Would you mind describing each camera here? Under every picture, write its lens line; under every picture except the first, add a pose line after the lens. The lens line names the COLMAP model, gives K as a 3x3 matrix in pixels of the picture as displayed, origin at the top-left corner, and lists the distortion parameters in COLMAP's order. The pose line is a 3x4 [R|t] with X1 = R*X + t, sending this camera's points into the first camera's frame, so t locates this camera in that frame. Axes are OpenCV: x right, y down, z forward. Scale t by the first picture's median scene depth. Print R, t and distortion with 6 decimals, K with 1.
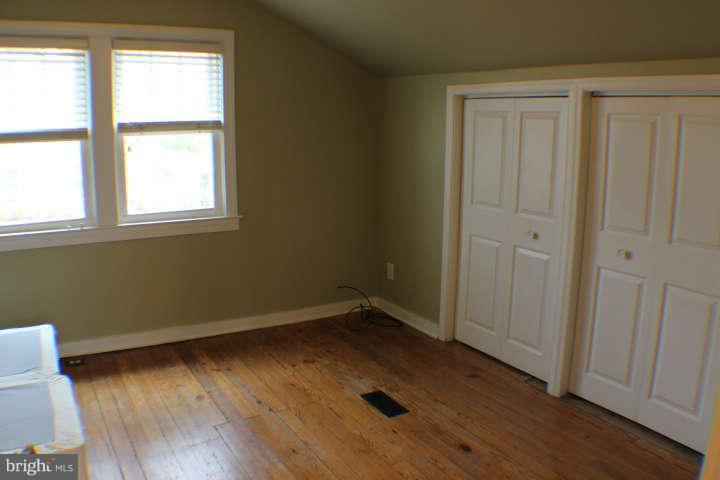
lens RADIAL K [[567.0, 0, 362.5], [0, 567.0, 246.9], [0, 0, 1]] dist [-0.230393, 0.084554]
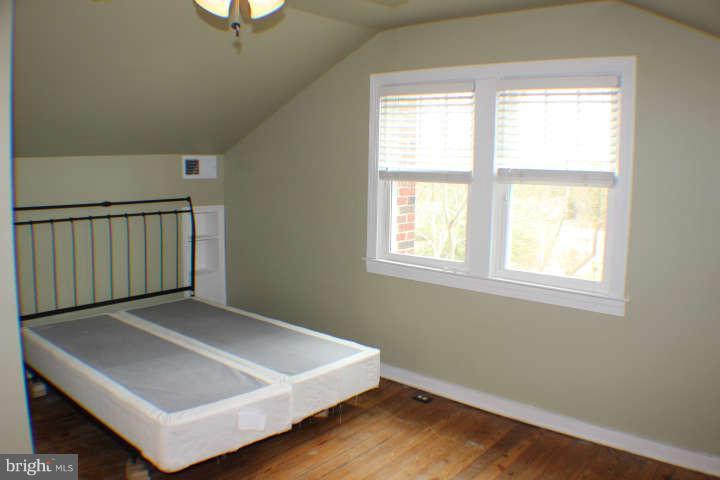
lens RADIAL K [[580.9, 0, 360.5], [0, 580.9, 224.3], [0, 0, 1]] dist [-0.204905, 0.001357]
pose [[0.305696, 0.097850, -0.947088, 0.416059], [-0.212798, 0.976565, 0.032210, -0.115021], [0.928045, 0.191692, 0.319355, 0.467673]]
